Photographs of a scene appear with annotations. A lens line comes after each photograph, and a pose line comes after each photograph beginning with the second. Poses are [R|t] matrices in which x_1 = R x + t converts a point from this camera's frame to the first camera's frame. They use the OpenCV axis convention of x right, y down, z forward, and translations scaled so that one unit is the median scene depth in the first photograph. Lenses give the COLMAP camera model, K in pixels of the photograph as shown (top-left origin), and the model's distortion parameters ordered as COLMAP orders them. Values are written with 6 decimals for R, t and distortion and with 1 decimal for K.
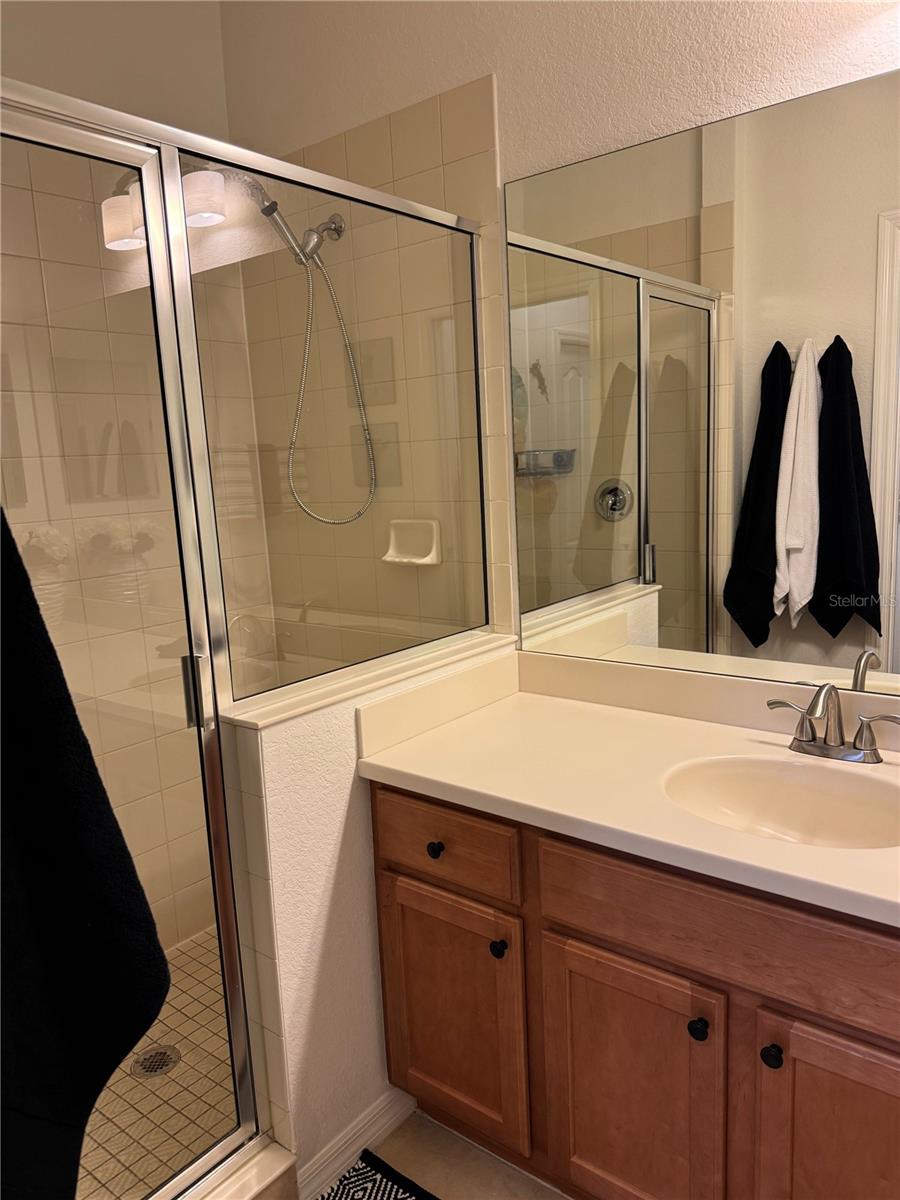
lens RADIAL K [[832.7, 0, 450.0], [0, 832.7, 600.0], [0, 0, 1]] dist [0.121390, -0.203952]
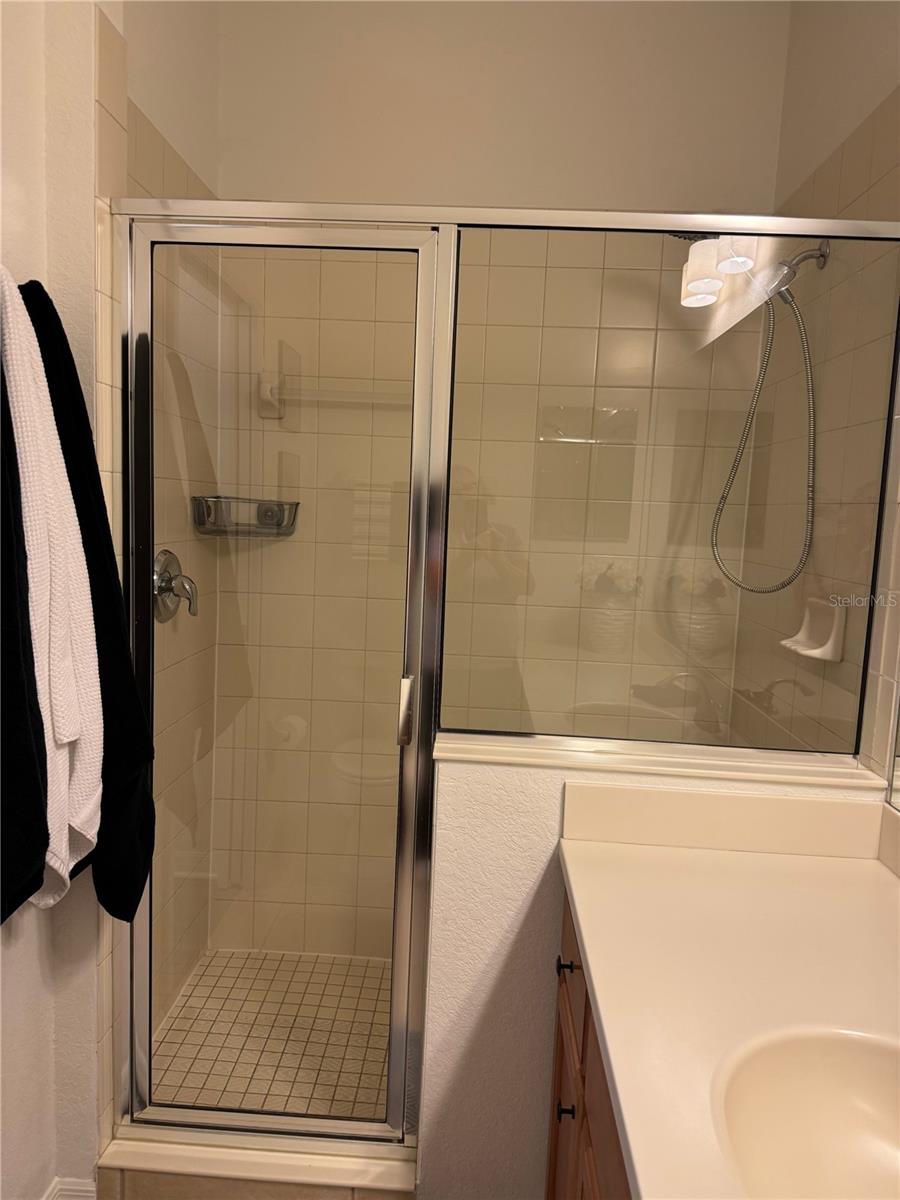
lens RADIAL K [[832.7, 0, 450.0], [0, 832.7, 600.0], [0, 0, 1]] dist [0.121390, -0.203952]
pose [[0.583881, 0.162682, -0.795373, 0.420599], [-0.204328, 0.977627, 0.049963, -0.069901], [0.785706, 0.133344, 0.604058, 0.258107]]
